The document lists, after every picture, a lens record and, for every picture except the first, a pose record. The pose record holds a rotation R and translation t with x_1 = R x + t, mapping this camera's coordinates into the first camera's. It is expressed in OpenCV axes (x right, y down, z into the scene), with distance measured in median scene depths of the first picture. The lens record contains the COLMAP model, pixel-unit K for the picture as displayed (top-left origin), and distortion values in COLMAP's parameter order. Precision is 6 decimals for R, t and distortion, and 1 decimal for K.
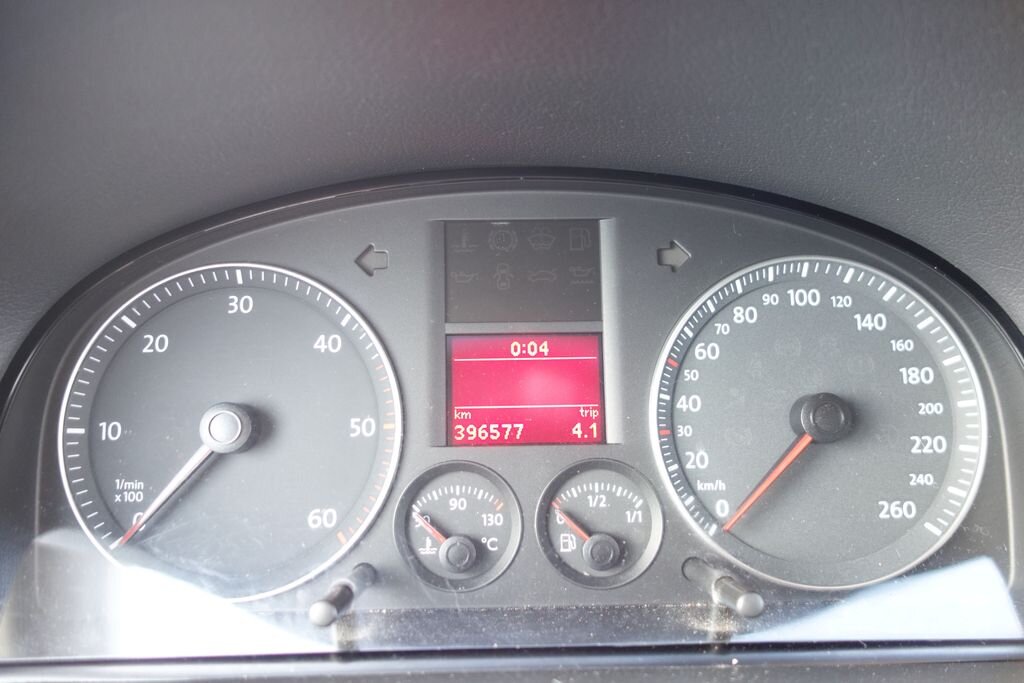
lens RADIAL K [[811.7, 0, 511.9], [0, 811.7, 341.4], [0, 0, 1]] dist [0.004310, -0.007212]
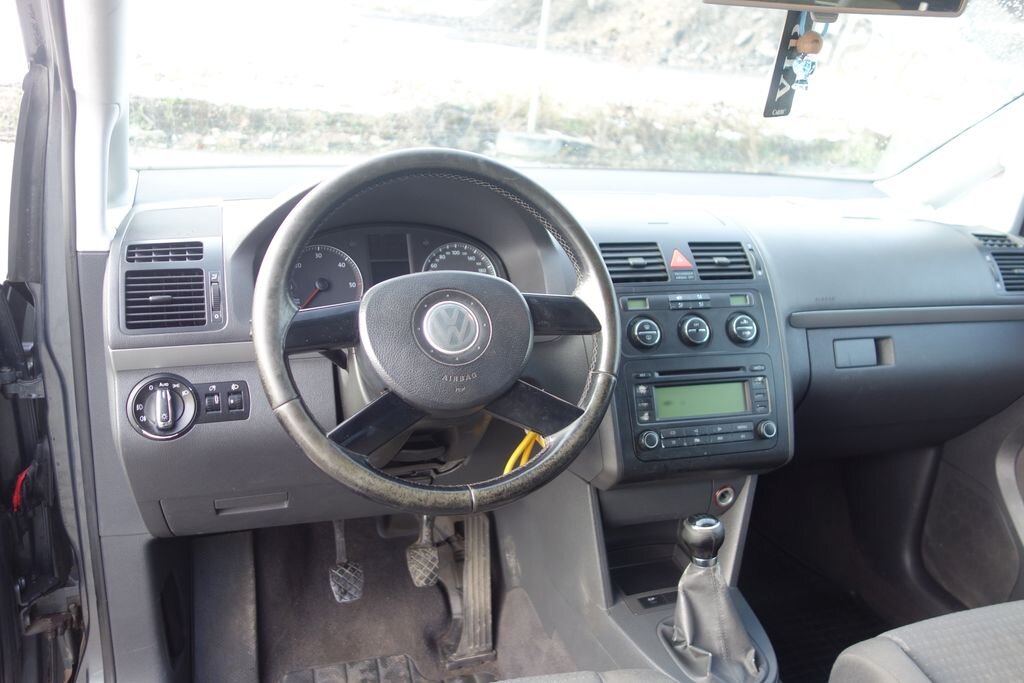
lens RADIAL K [[811.7, 0, 507.7], [0, 811.7, 338.3], [0, 0, 1]] dist [0.004310, -0.007212]
pose [[0.943603, -0.045101, 0.327991, -0.792092], [0.052305, 0.998544, -0.013170, 0.463851], [-0.326920, 0.029583, 0.944589, -3.075308]]
